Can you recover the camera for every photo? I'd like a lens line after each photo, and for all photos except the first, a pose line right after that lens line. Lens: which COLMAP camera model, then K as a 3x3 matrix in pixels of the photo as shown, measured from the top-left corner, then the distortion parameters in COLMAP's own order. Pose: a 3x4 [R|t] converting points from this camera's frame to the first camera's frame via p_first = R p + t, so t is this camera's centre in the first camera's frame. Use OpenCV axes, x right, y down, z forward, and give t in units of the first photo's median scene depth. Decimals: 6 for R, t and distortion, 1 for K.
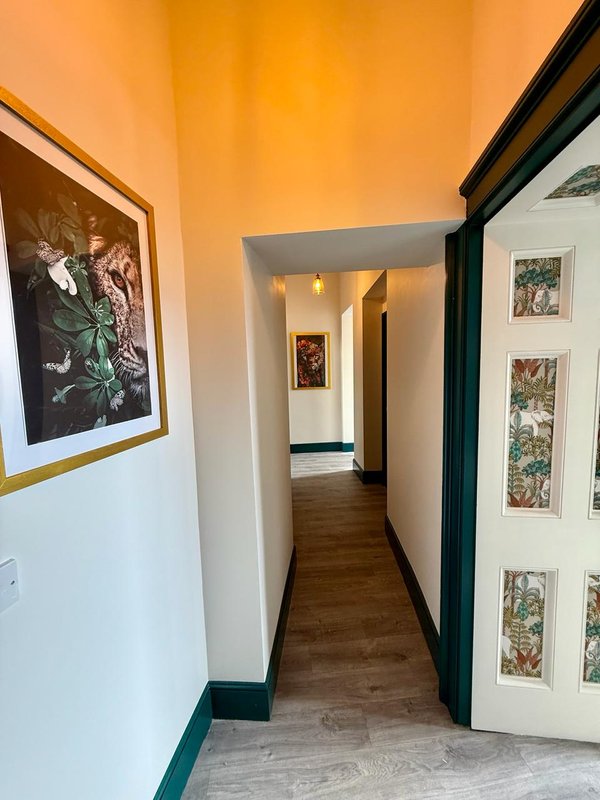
lens RADIAL K [[327.9, 0, 300.0], [0, 327.9, 400.0], [0, 0, 1]] dist [0.000107, -0.000038]
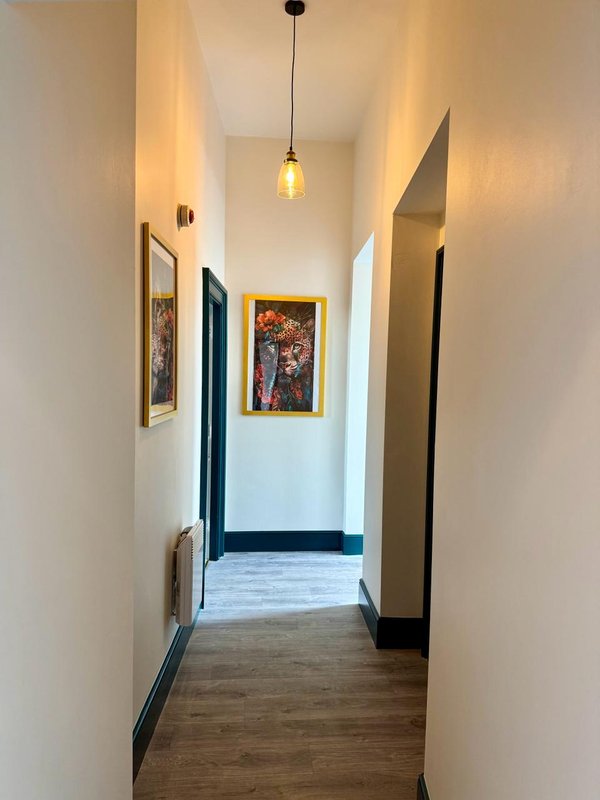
lens RADIAL K [[575.8, 0, 300.0], [0, 575.8, 400.0], [0, 0, 1]] dist [0.003817, 0.000782]
pose [[0.998489, 0.054241, 0.008859, 0.053904], [-0.053747, 0.997363, -0.048758, -0.017641], [-0.011480, 0.048208, 0.998771, 0.186989]]
